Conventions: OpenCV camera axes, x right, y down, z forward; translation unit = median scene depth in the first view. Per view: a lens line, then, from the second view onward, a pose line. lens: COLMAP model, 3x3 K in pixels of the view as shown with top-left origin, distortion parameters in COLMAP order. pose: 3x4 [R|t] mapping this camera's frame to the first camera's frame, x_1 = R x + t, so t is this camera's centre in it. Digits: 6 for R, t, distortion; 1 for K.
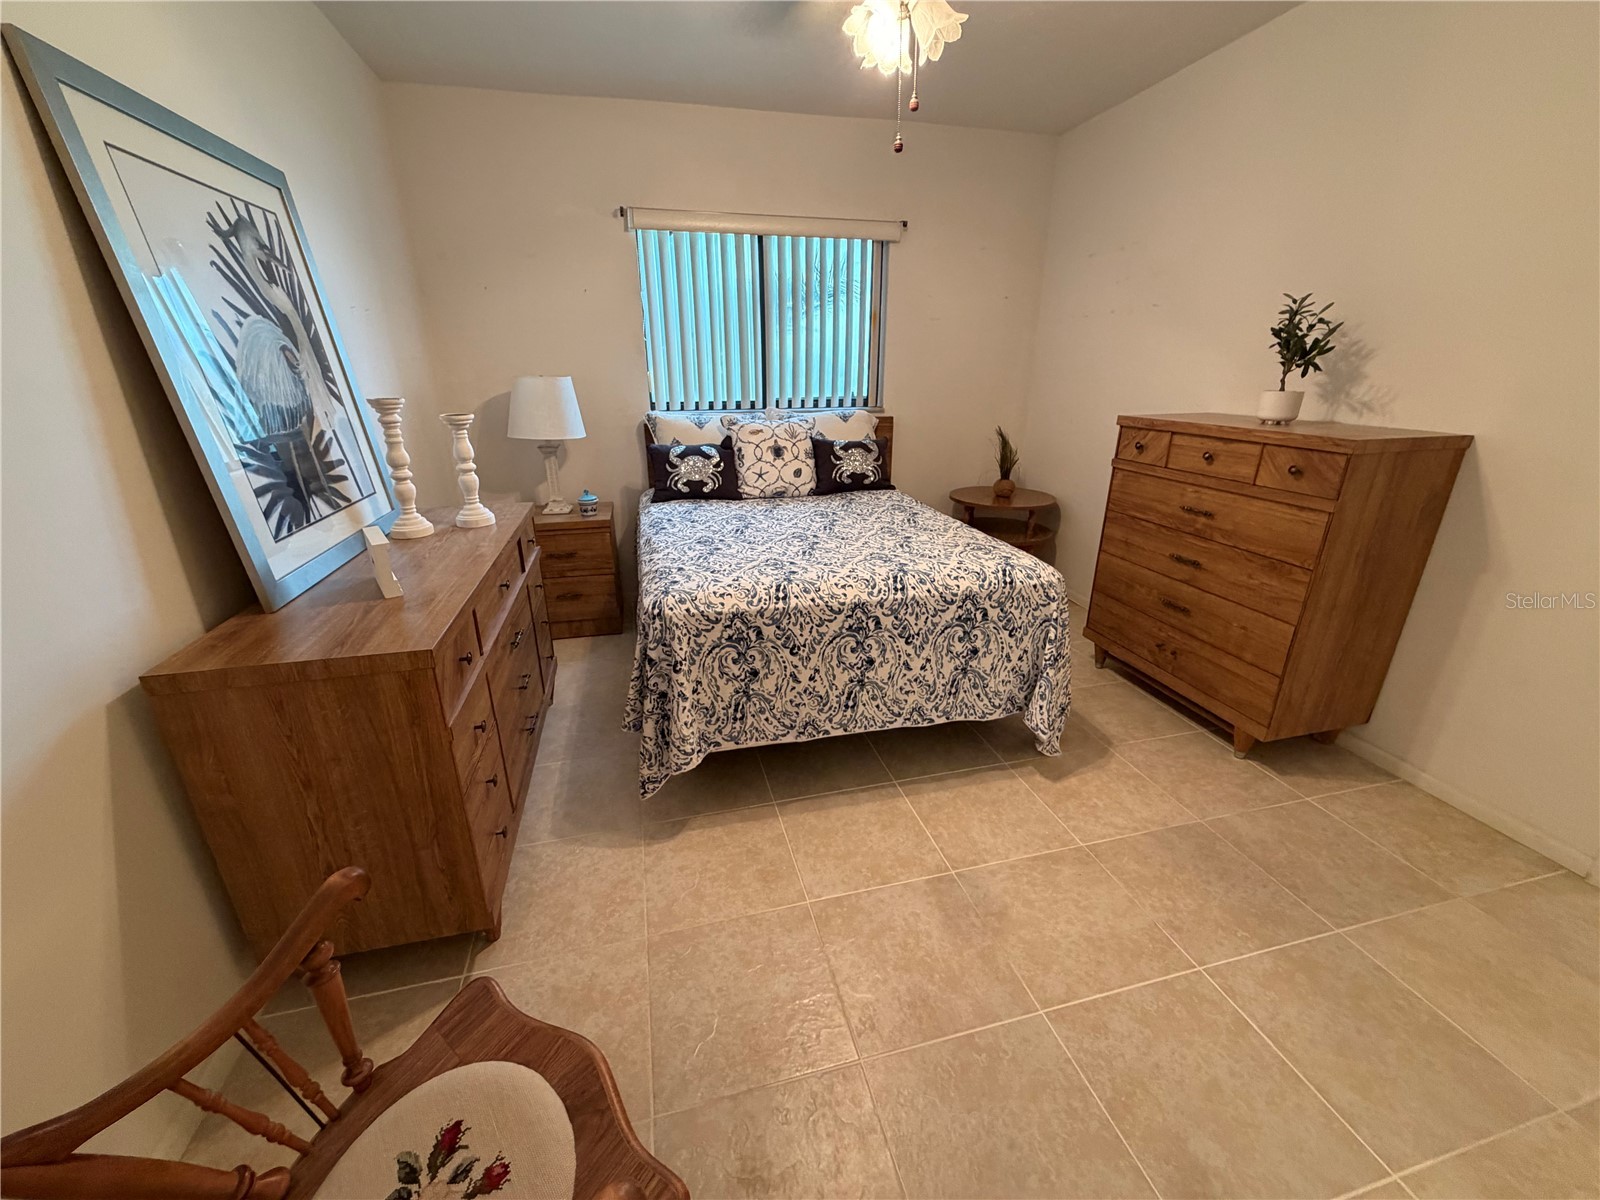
lens RADIAL K [[636.1, 0, 796.0], [0, 636.1, 595.4], [0, 0, 1]] dist [-0.000239, -0.000276]
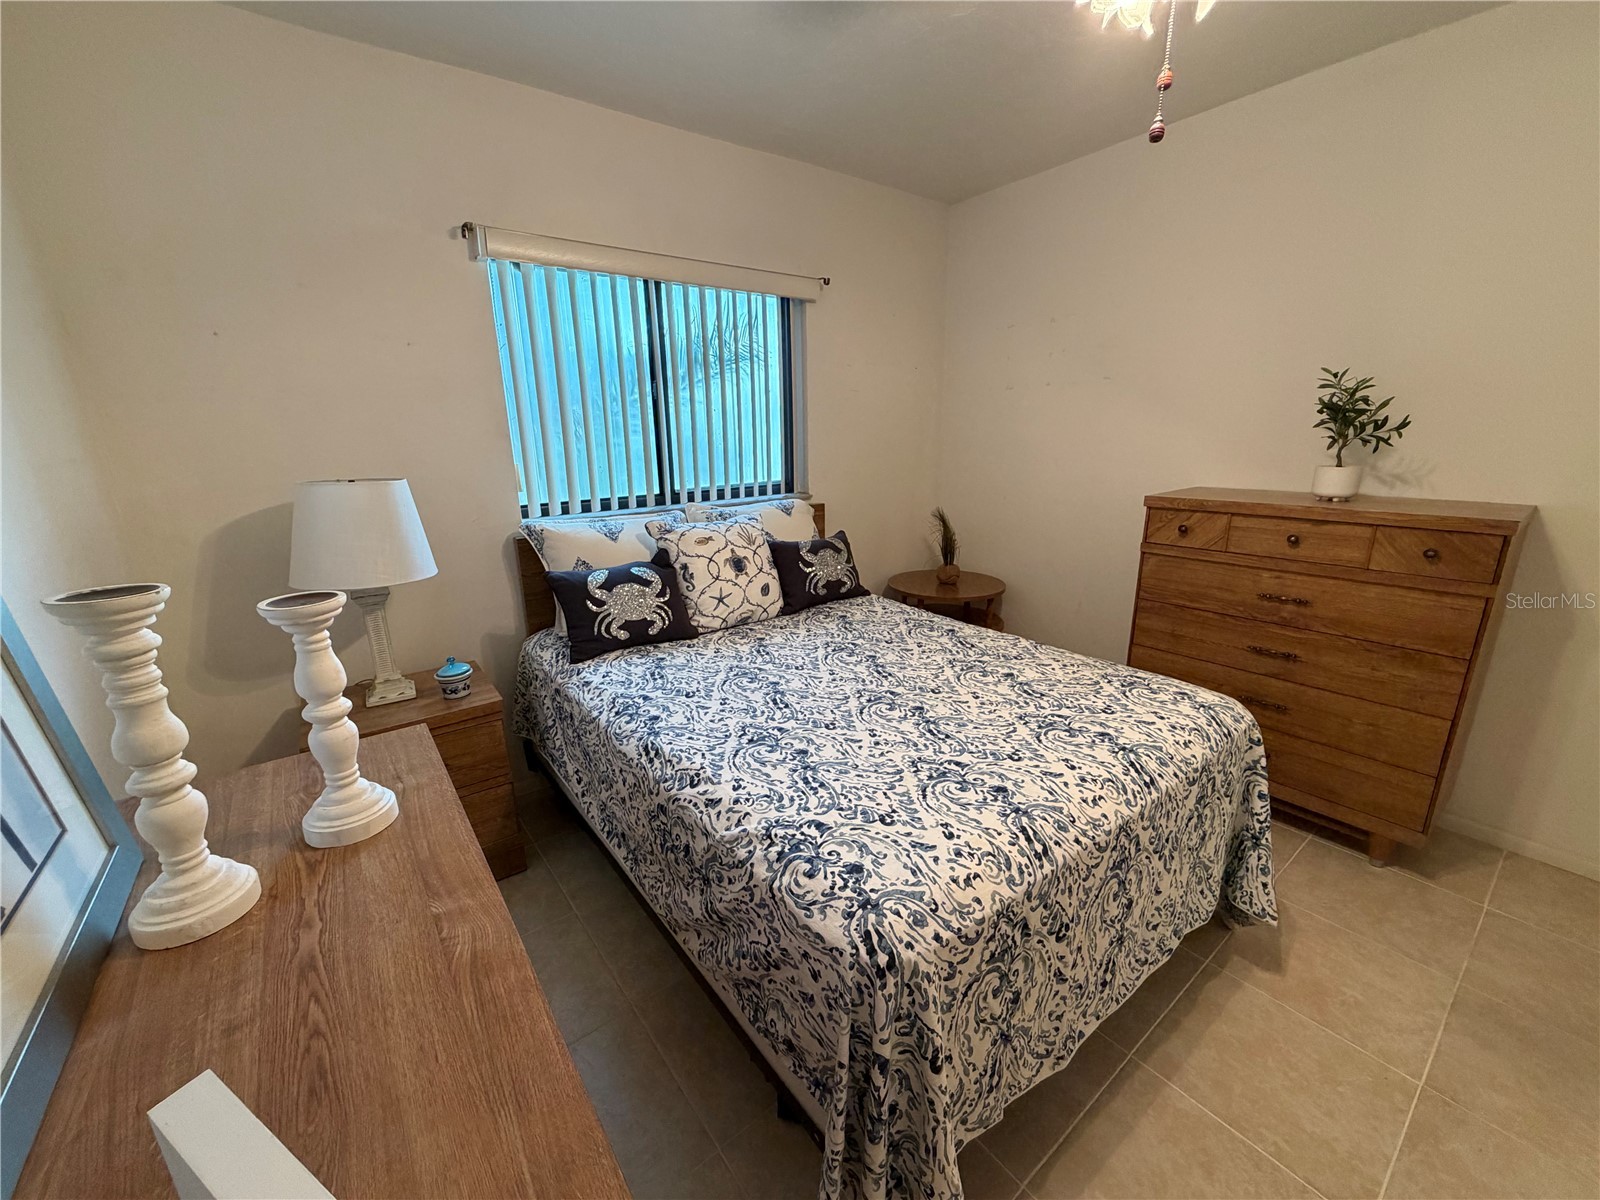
lens RADIAL K [[636.1, 0, 797.7], [0, 636.1, 597.0], [0, 0, 1]] dist [-0.000239, -0.000276]
pose [[0.917699, -0.116736, 0.379739, -0.346878], [0.152435, 0.986158, -0.065229, -0.183885], [-0.366869, 0.117747, 0.922791, 0.427411]]
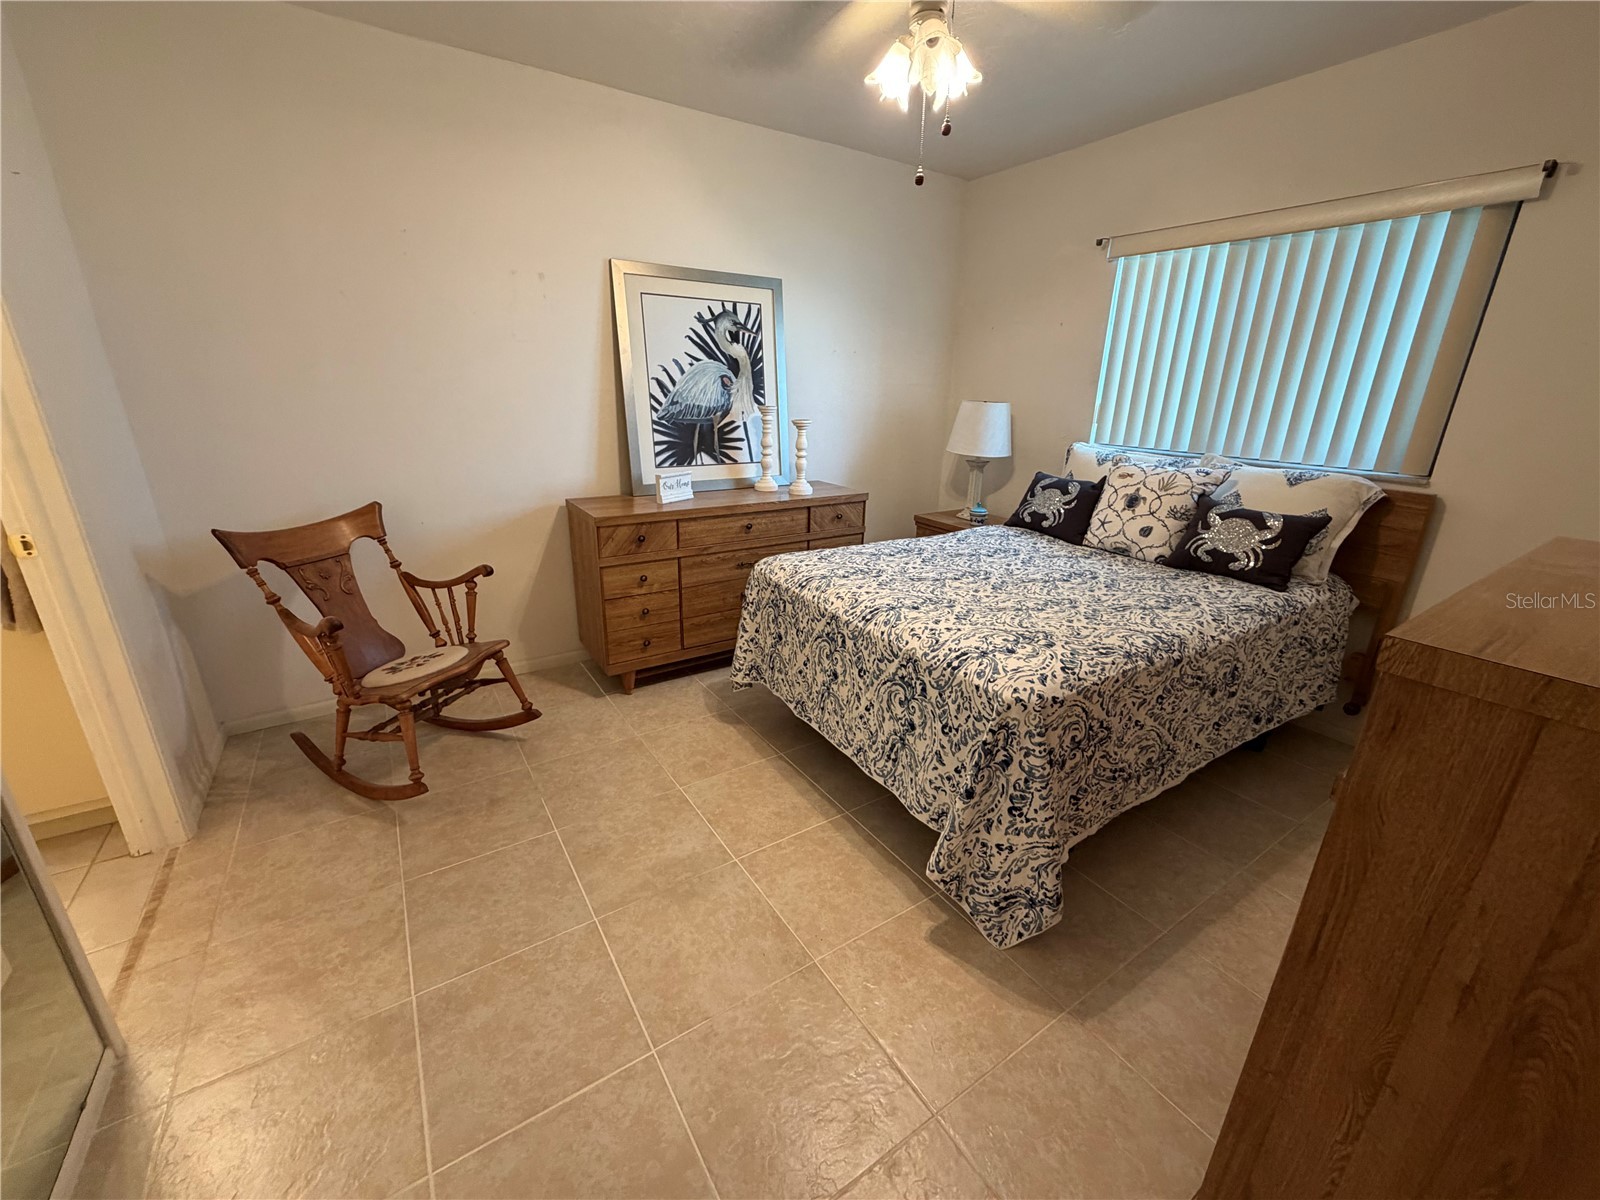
lens RADIAL K [[636.1, 0, 800.8], [0, 636.1, 597.0], [0, 0, 1]] dist [-0.000239, -0.000276]
pose [[0.330095, 0.314159, -0.890136, 0.857114], [-0.347427, 0.917232, 0.194884, -0.171042], [0.877686, 0.244927, 0.411921, 0.423569]]
